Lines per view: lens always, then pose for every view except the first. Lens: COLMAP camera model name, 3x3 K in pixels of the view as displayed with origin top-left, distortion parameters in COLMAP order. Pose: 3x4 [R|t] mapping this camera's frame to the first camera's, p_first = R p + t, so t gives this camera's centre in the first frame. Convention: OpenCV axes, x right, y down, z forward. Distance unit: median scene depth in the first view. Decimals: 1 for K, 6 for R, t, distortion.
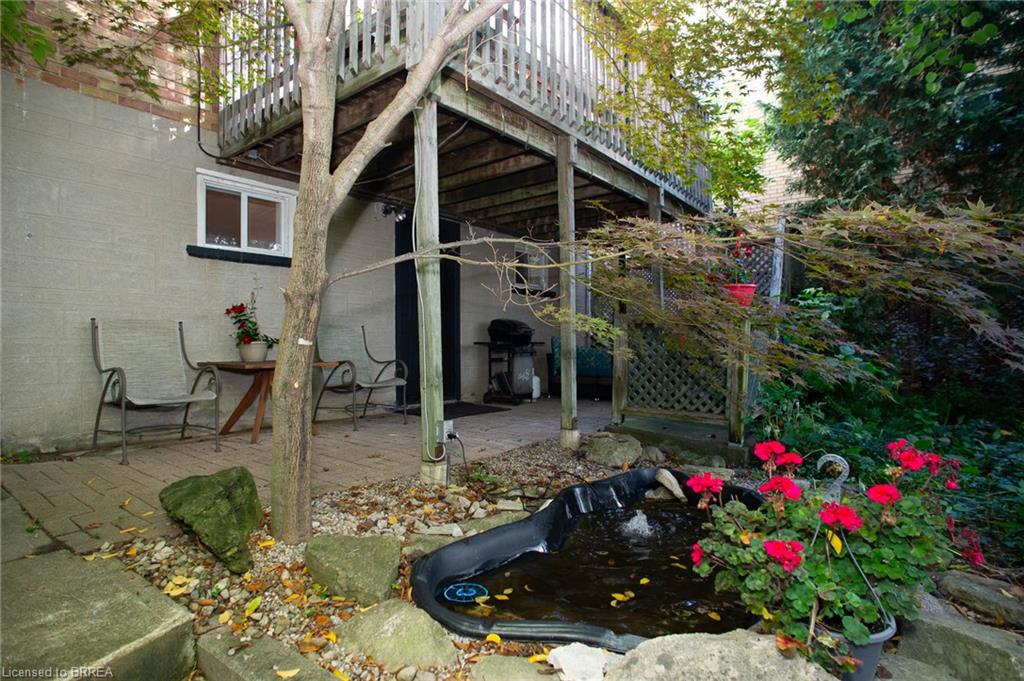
lens RADIAL K [[562.3, 0, 512.0], [0, 562.3, 340.5], [0, 0, 1]] dist [-0.016026, 0.001200]
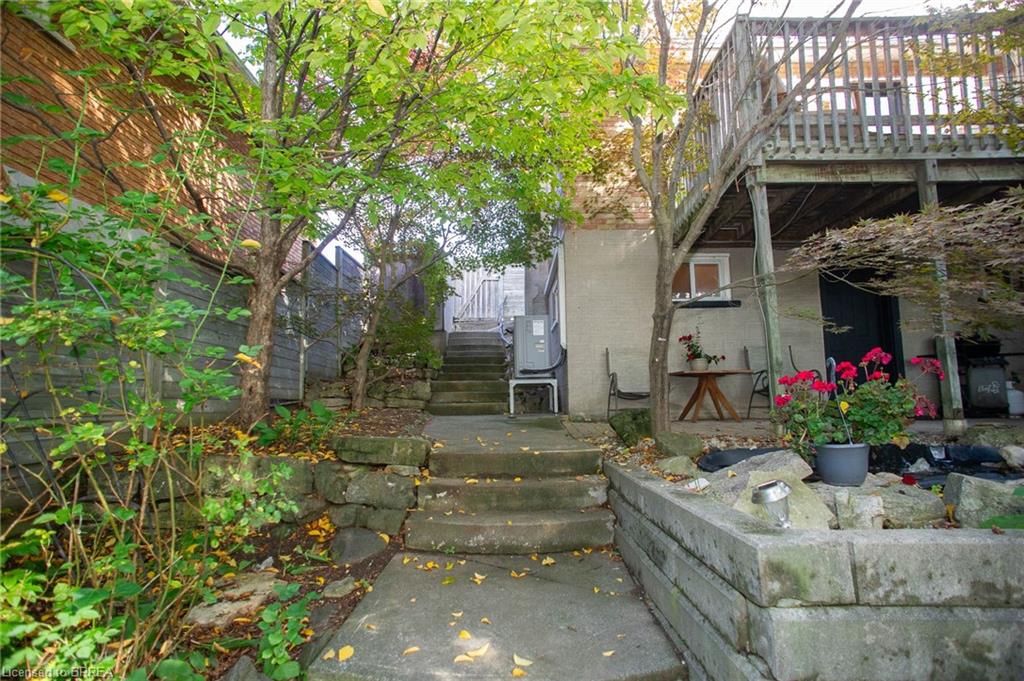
lens RADIAL K [[562.3, 0, 512.0], [0, 562.3, 340.5], [0, 0, 1]] dist [-0.016026, 0.001200]
pose [[0.621367, -0.086485, -0.778732, 0.429856], [0.020074, 0.995320, -0.094521, 0.091007], [0.783262, 0.043100, 0.620196, -0.345588]]
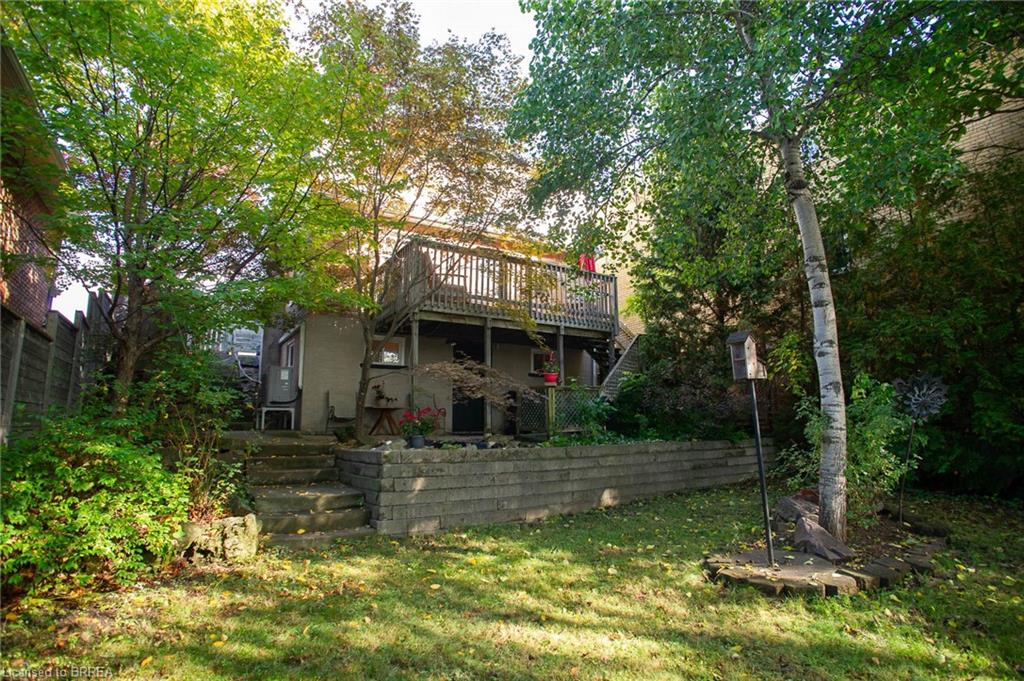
lens RADIAL K [[562.3, 0, 512.0], [0, 562.3, 340.5], [0, 0, 1]] dist [-0.016026, 0.001200]
pose [[0.933143, -0.042861, -0.356942, 1.127573], [-0.005953, 0.990889, -0.134547, 0.083675], [0.359457, 0.127676, 0.924386, -1.331333]]
